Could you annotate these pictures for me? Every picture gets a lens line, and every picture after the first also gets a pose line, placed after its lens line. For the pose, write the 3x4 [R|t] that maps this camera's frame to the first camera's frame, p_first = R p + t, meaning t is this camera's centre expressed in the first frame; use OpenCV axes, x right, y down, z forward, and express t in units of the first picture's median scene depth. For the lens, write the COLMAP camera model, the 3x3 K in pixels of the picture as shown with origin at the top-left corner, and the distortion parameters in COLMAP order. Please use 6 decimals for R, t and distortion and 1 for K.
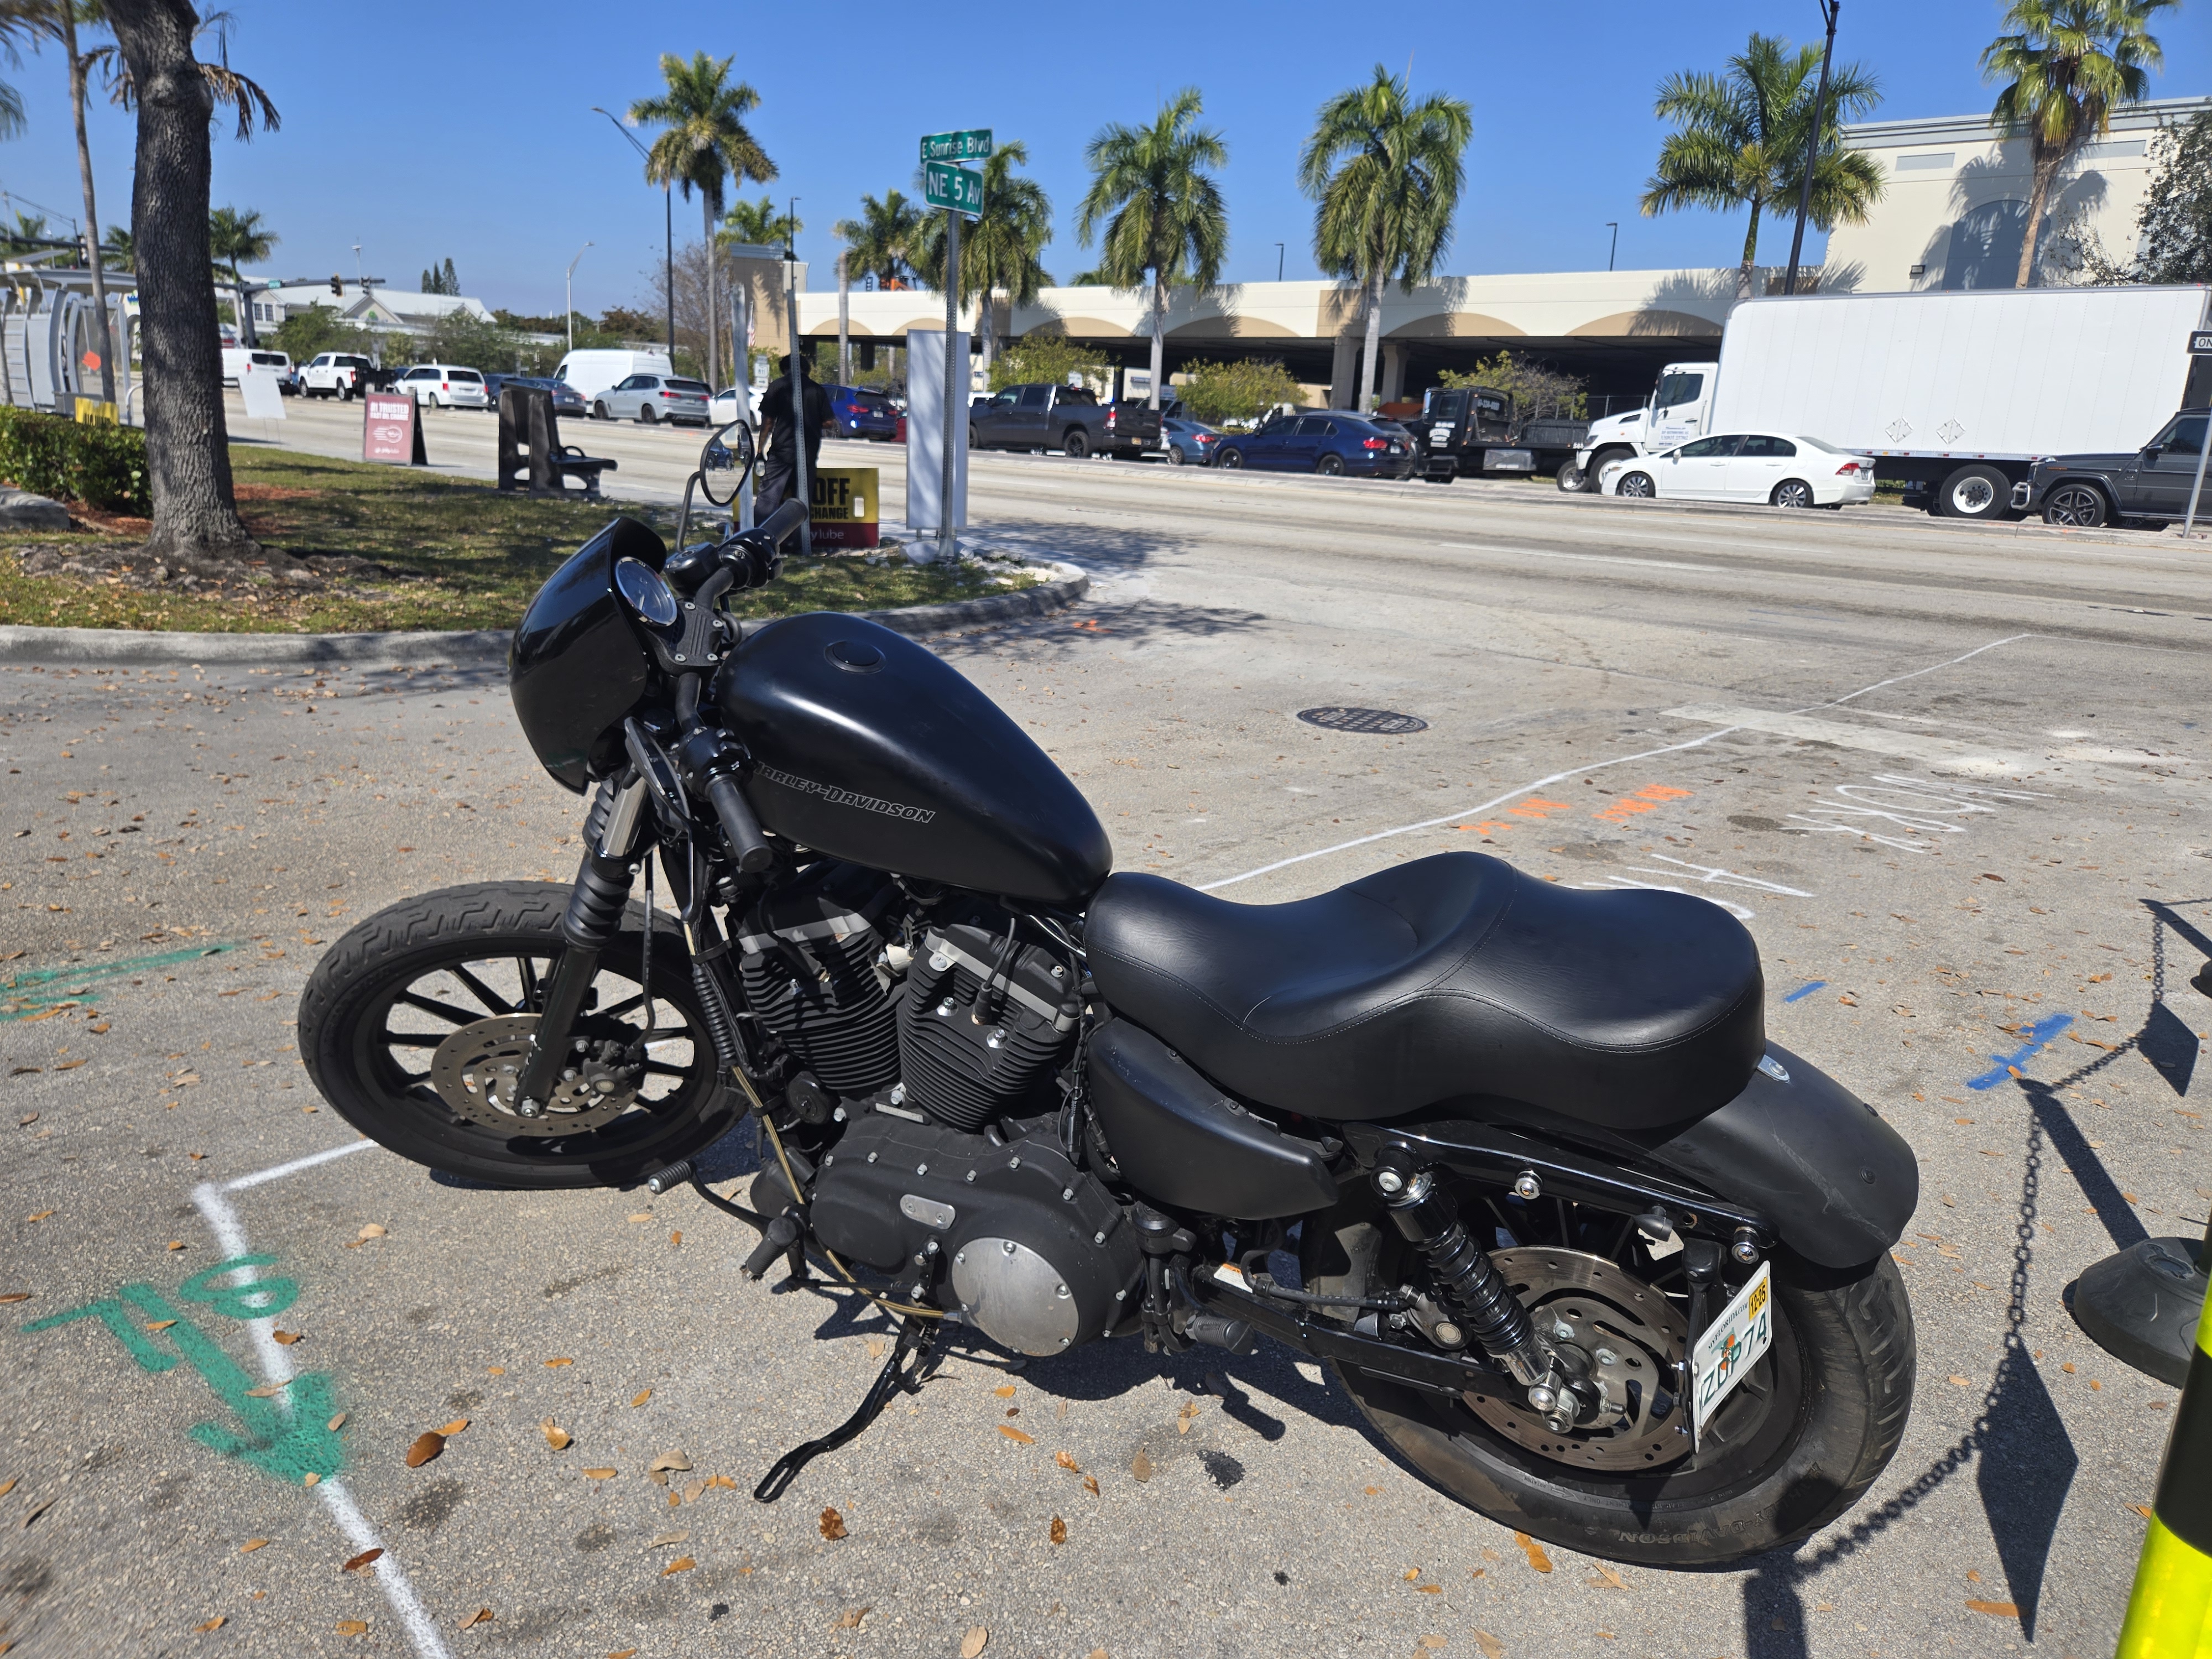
lens RADIAL K [[1486.8, 0, 1078.6], [0, 1486.8, 806.8], [0, 0, 1]] dist [0.066434, -0.053244]
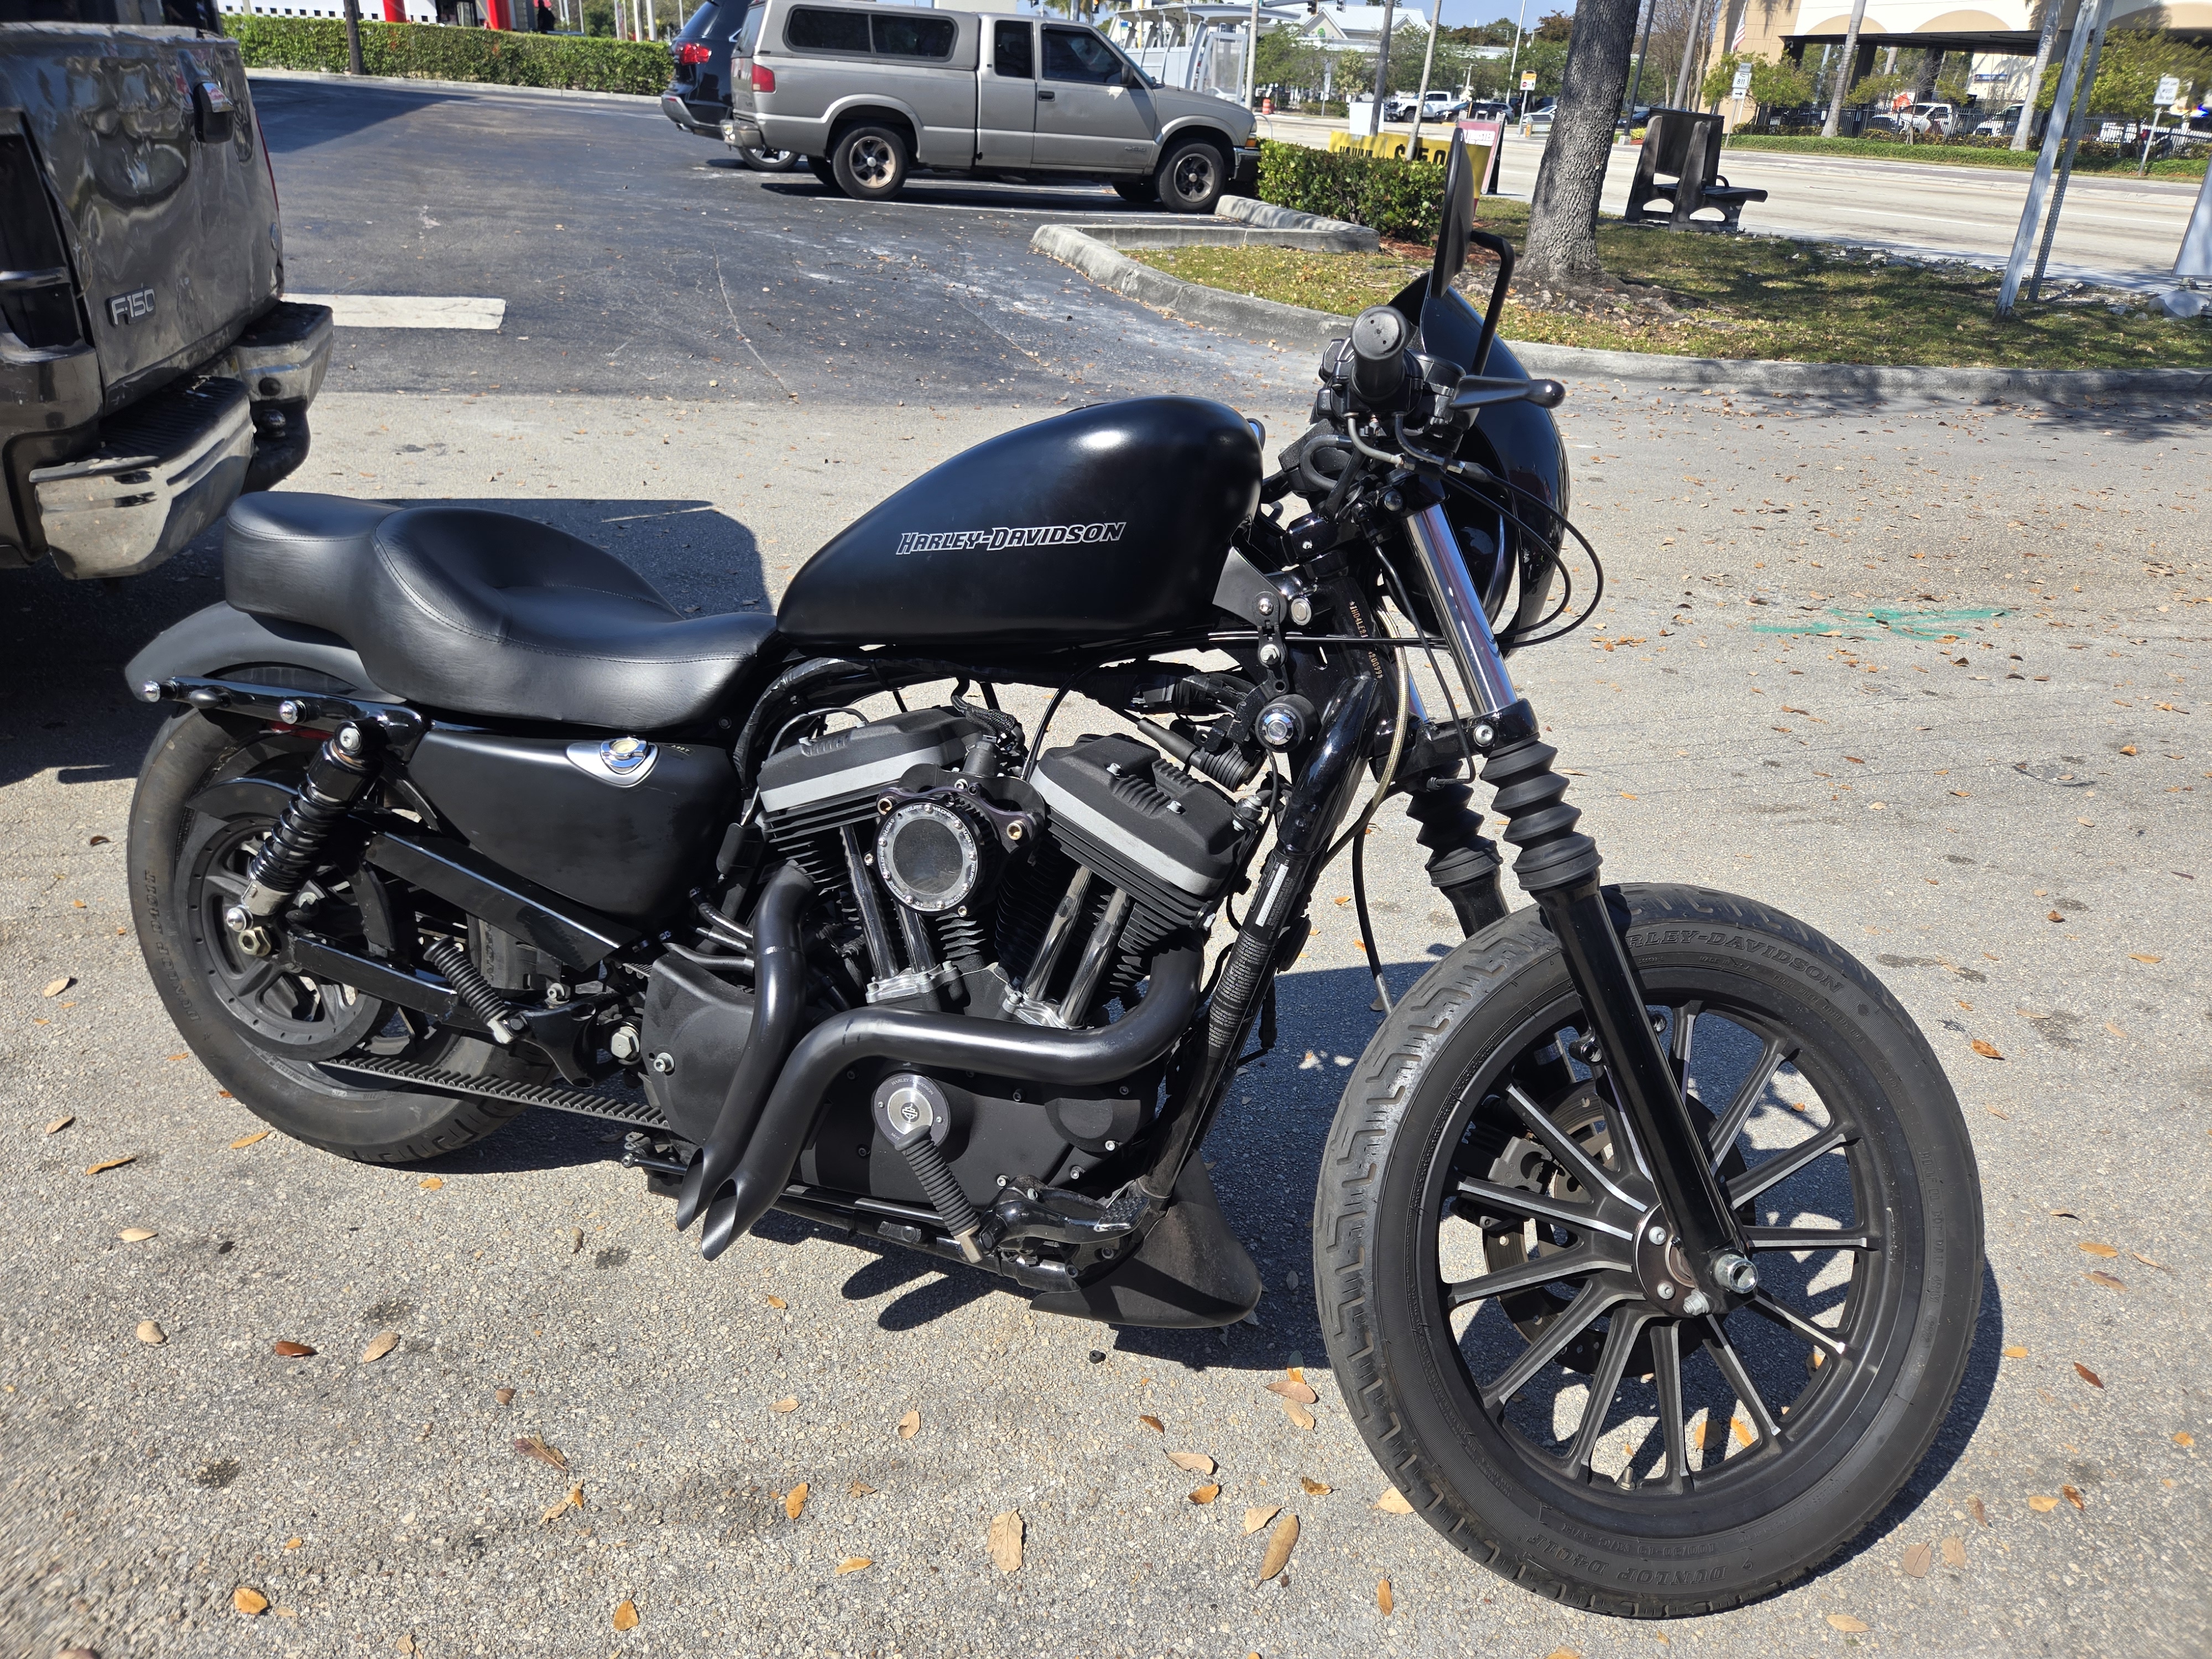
lens RADIAL K [[1486.8, 0, 1090.4], [0, 1486.8, 818.3], [0, 0, 1]] dist [0.066434, -0.053244]
pose [[0.858584, 0.214698, -0.465552, -0.103679], [-0.132675, 0.970202, 0.202744, 0.018390], [0.495208, -0.112305, 0.861485, -0.085207]]
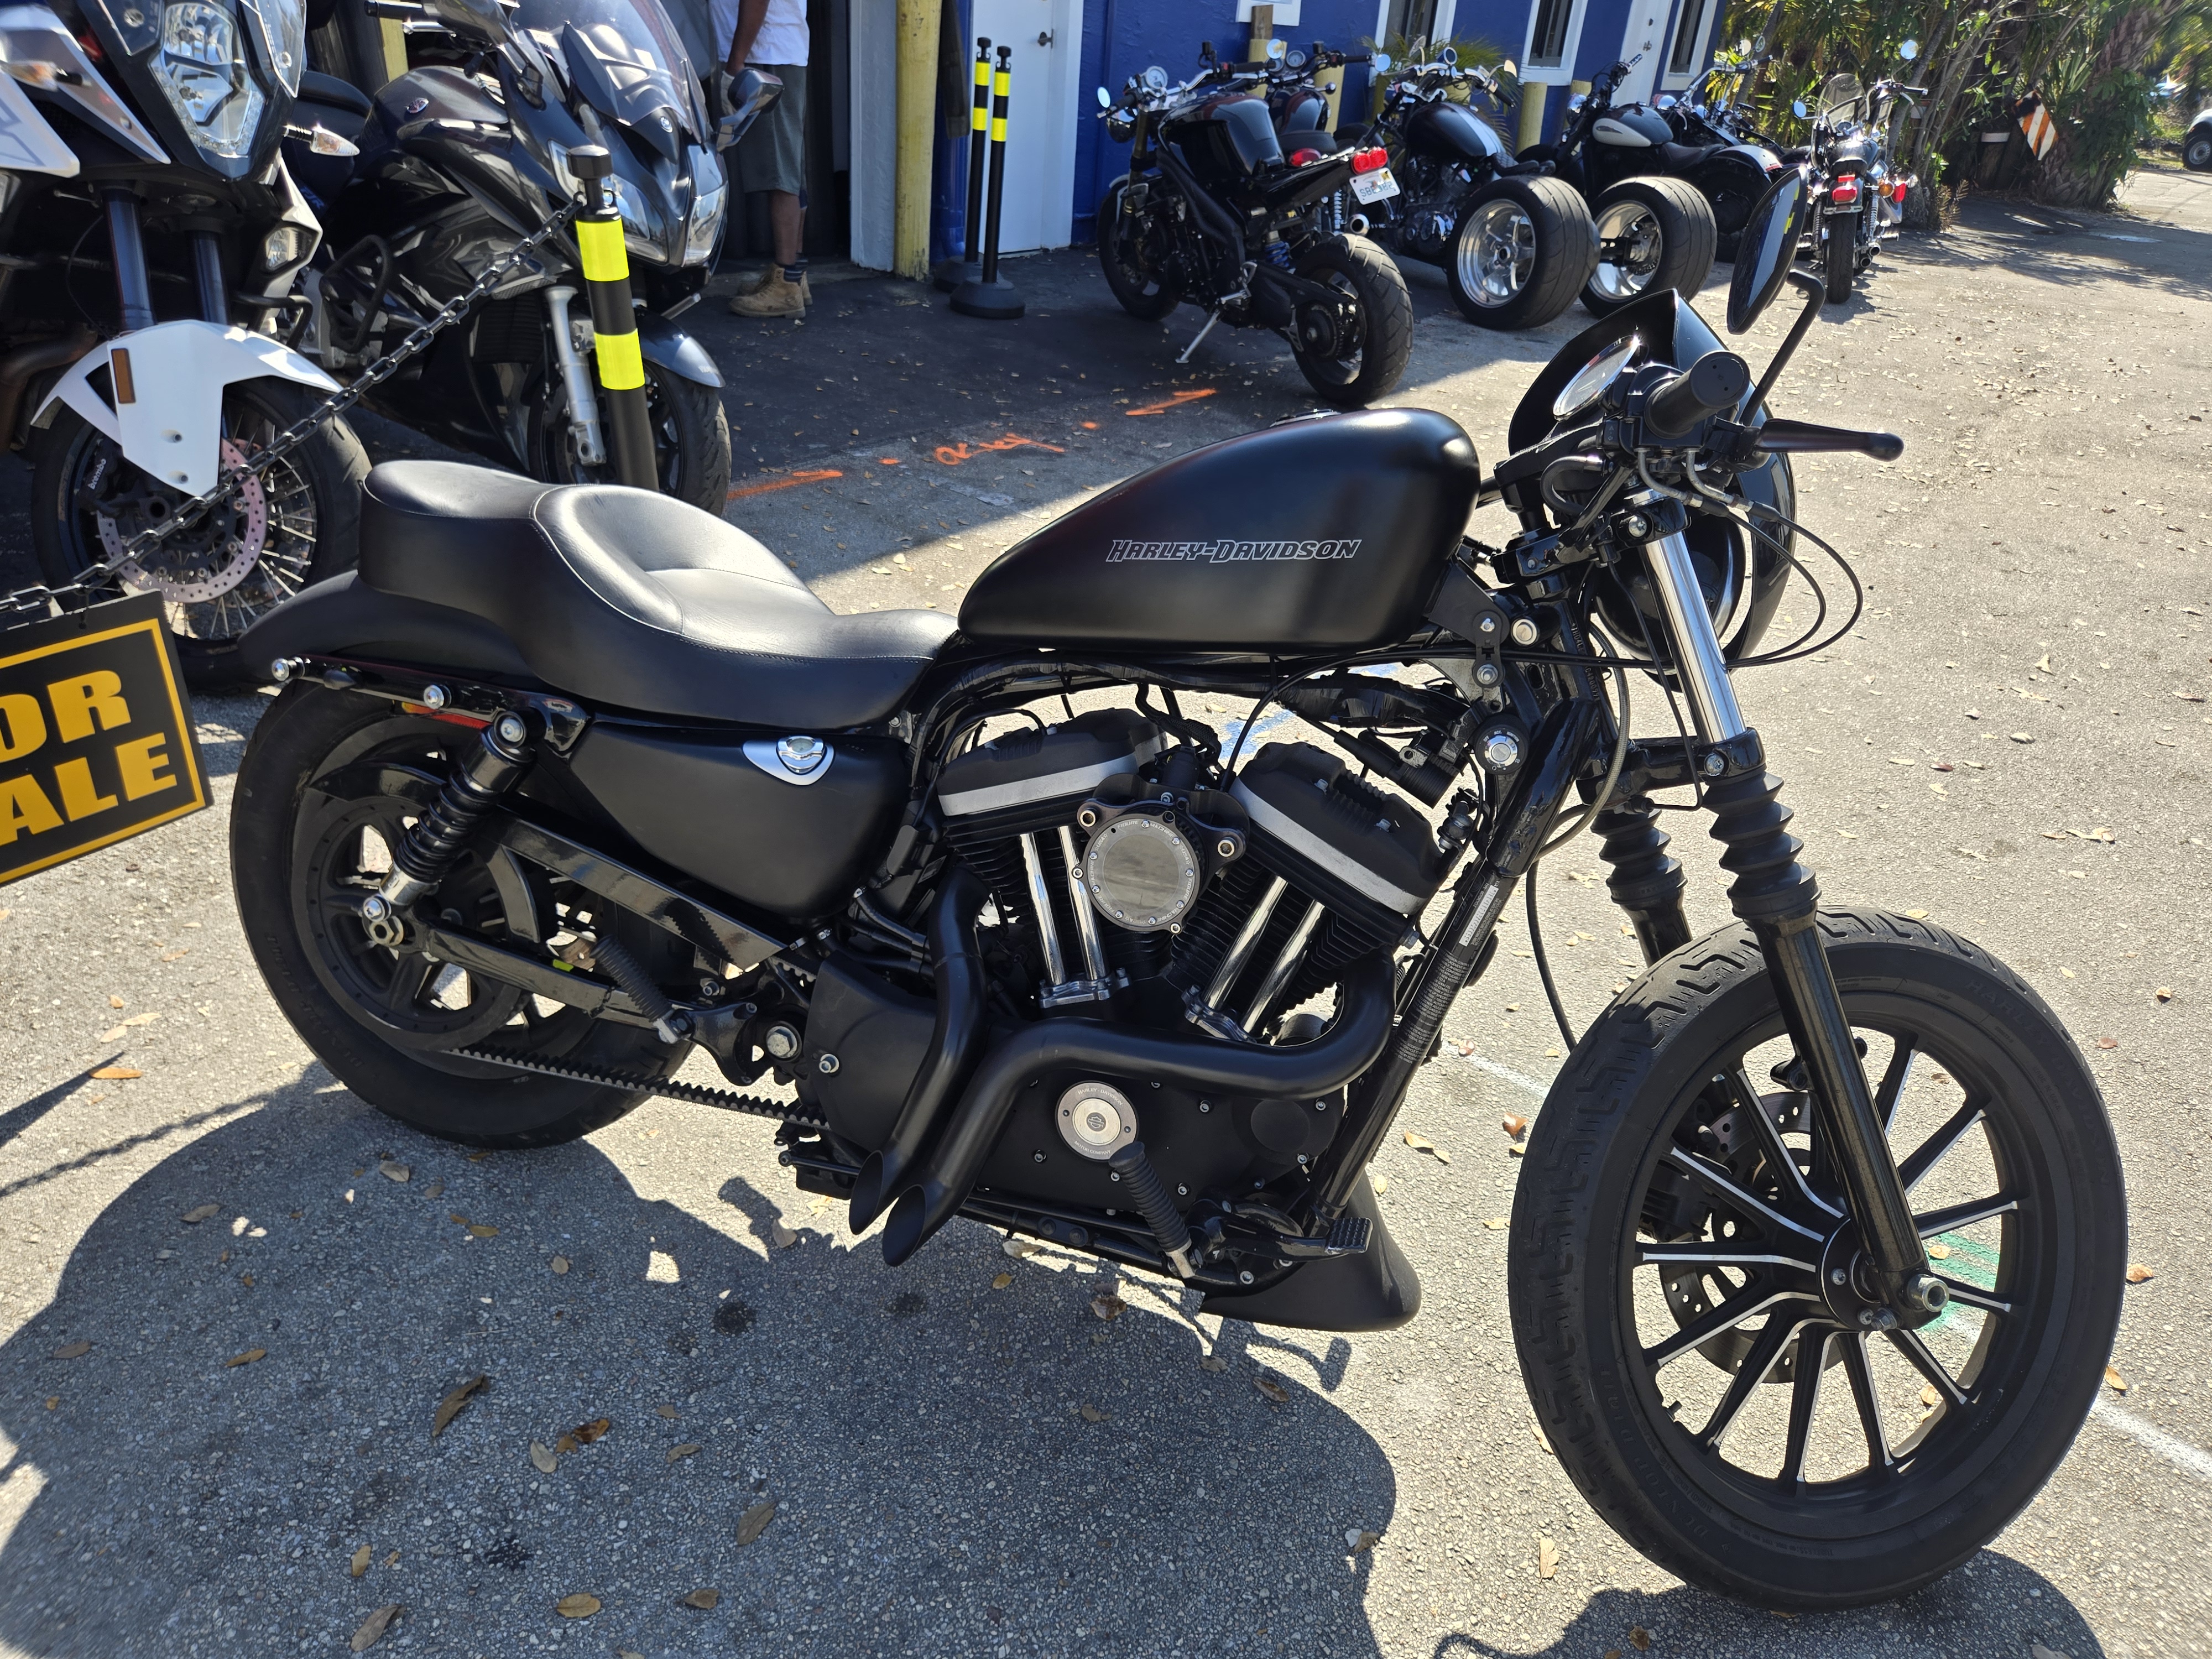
lens RADIAL K [[1486.8, 0, 1111.6], [0, 1486.8, 831.8], [0, 0, 1]] dist [0.066434, -0.053244]
pose [[-0.982921, -0.034531, -0.180759, 0.006809], [-0.149163, 0.724768, 0.672653, -0.039190], [0.107781, 0.688128, -0.717540, 0.144437]]
